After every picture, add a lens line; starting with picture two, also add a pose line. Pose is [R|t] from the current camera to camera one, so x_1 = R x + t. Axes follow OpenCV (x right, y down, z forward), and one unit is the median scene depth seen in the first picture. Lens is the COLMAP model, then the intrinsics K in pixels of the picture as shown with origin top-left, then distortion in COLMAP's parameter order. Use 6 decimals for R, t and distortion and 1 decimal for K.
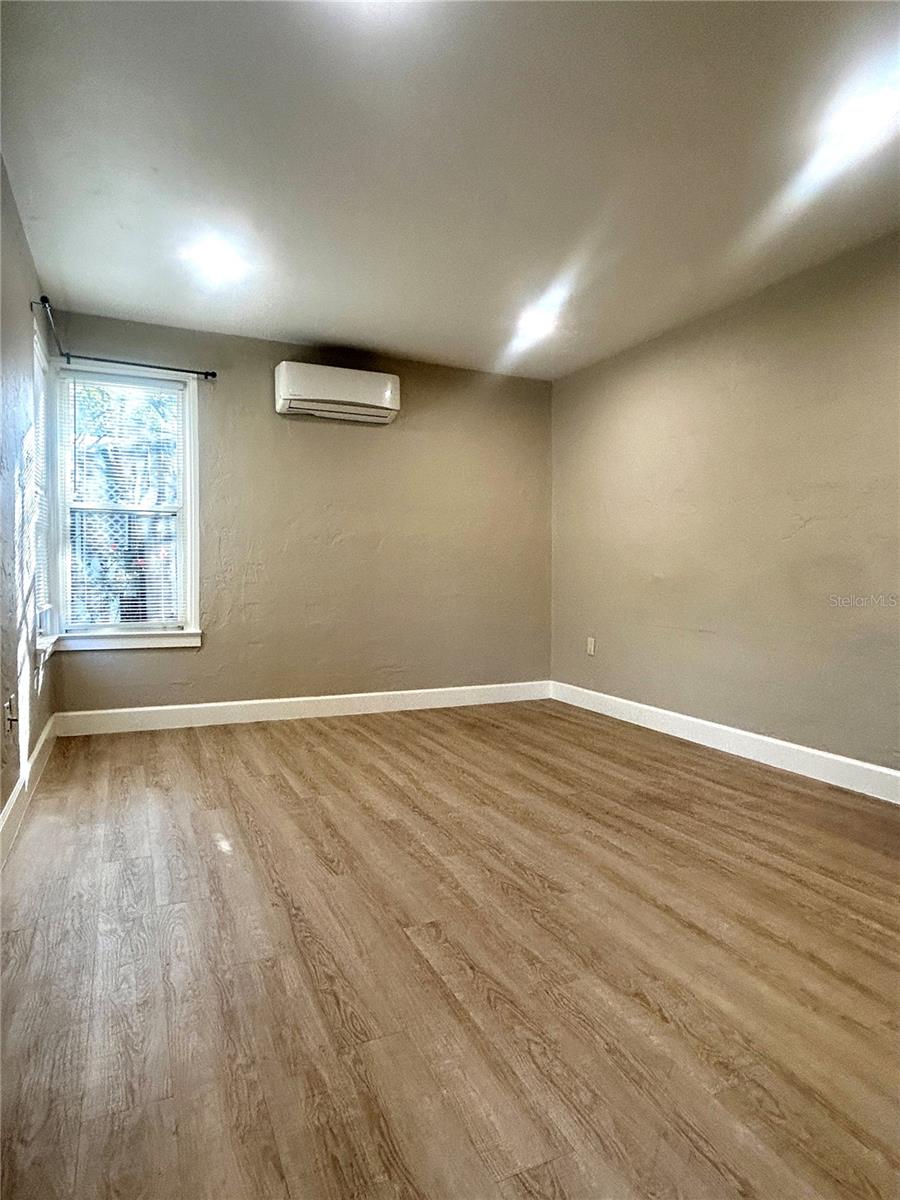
lens RADIAL K [[698.8, 0, 450.0], [0, 698.8, 600.0], [0, 0, 1]] dist [-0.002255, -0.001987]
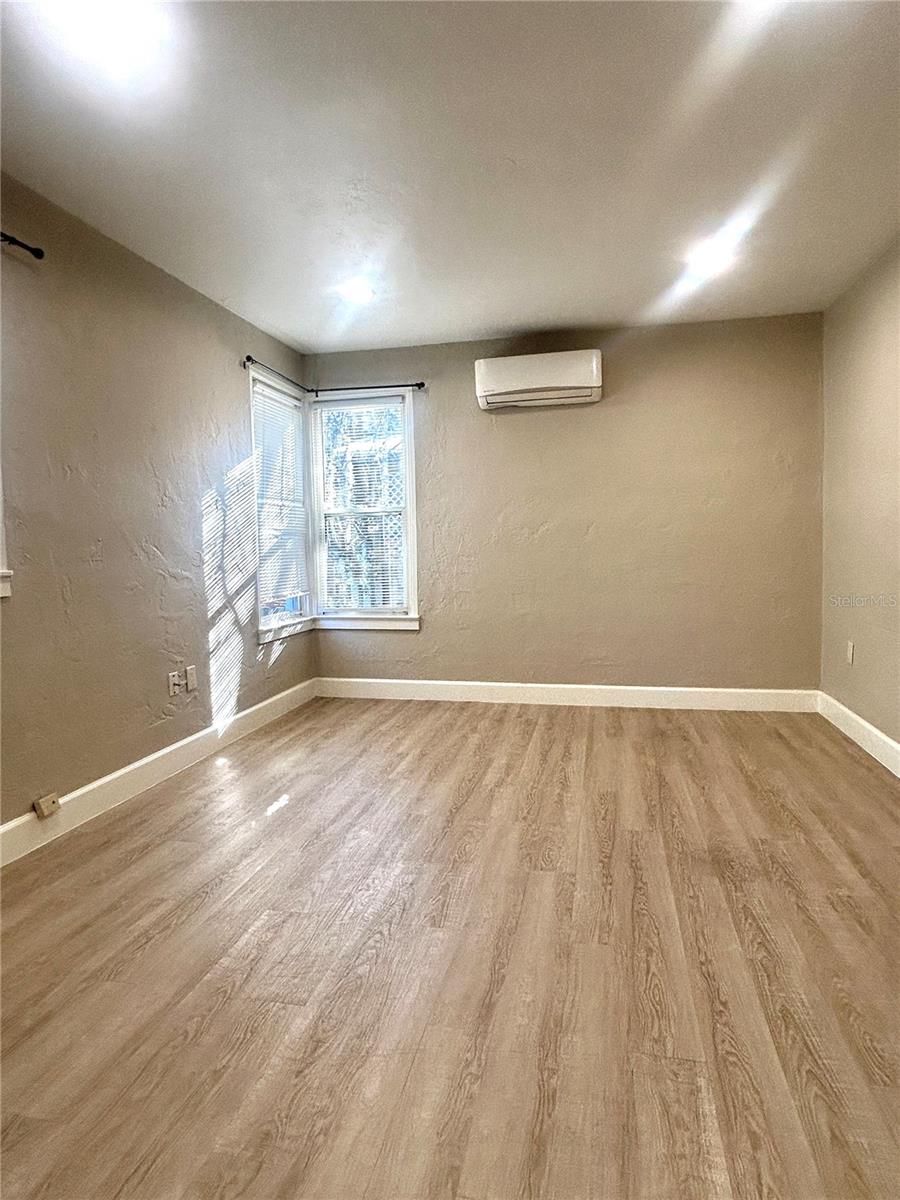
lens RADIAL K [[698.8, 0, 450.0], [0, 698.8, 600.0], [0, 0, 1]] dist [-0.002255, -0.001987]
pose [[0.794143, 0.024740, -0.607227, 0.467547], [0.002931, 0.999003, 0.044536, -0.040675], [0.607724, -0.037148, 0.793279, 0.175960]]
